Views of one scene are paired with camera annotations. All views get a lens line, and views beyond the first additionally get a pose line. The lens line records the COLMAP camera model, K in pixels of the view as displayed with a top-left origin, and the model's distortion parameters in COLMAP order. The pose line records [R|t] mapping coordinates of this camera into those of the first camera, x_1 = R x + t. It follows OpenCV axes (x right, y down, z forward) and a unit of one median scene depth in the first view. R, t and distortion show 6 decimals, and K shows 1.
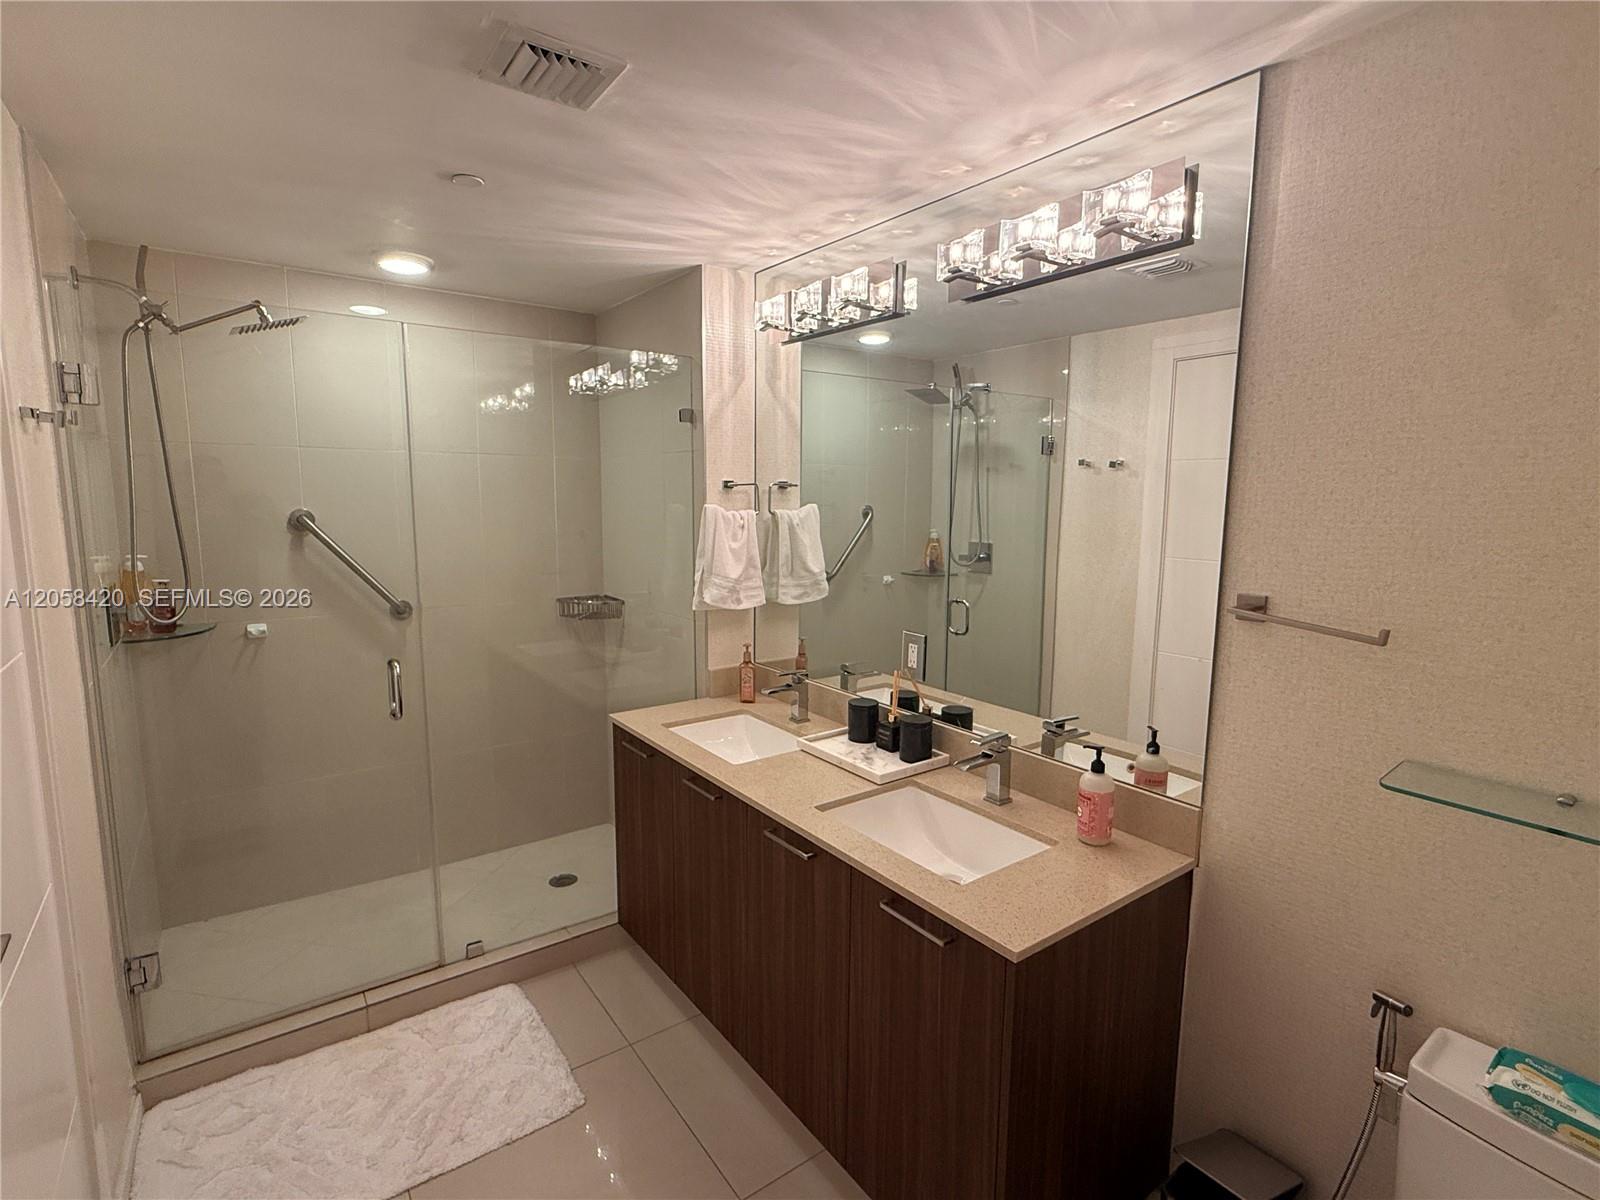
lens RADIAL K [[779.0, 0, 803.3], [0, 779.0, 597.2], [0, 0, 1]] dist [0.011015, -0.000499]
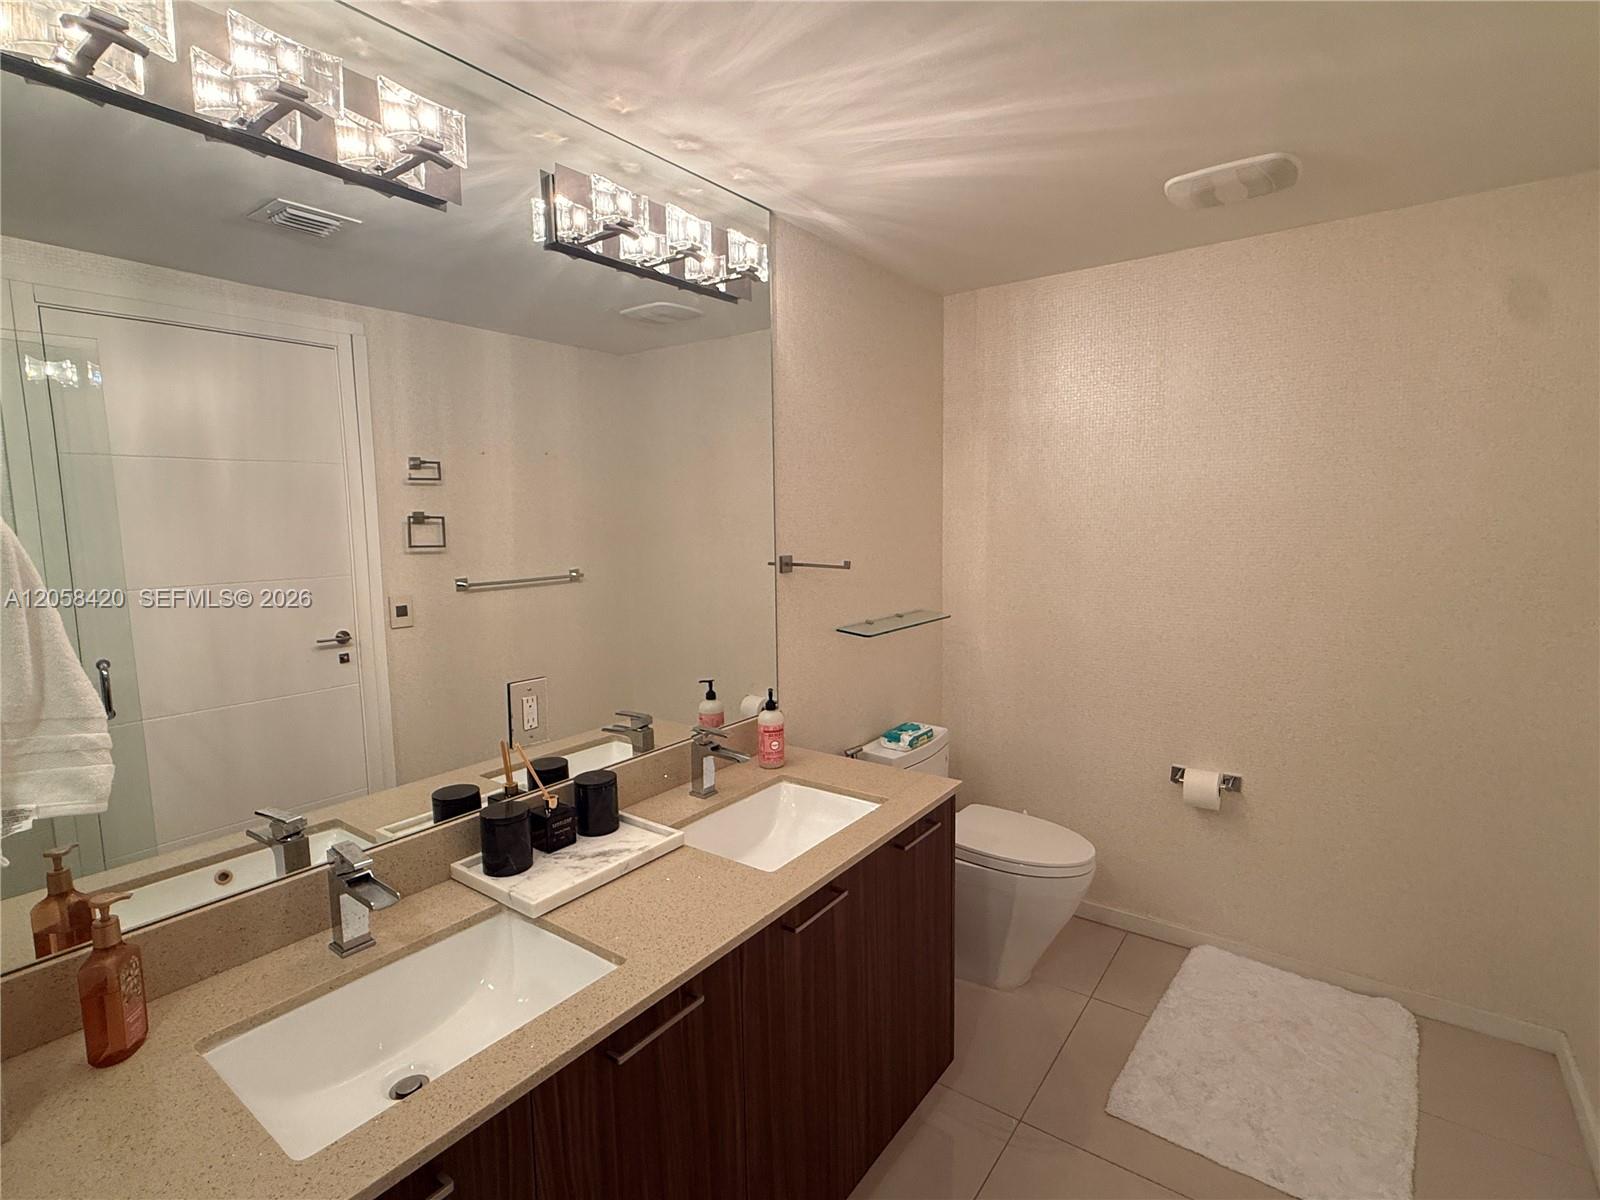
lens RADIAL K [[779.0, 0, 803.7], [0, 779.0, 597.1], [0, 0, 1]] dist [0.011015, -0.000499]
pose [[-0.301128, -0.100987, 0.948221, -0.700308], [0.144999, 0.977964, 0.150202, -0.114917], [-0.942495, 0.182721, -0.279850, 1.102705]]
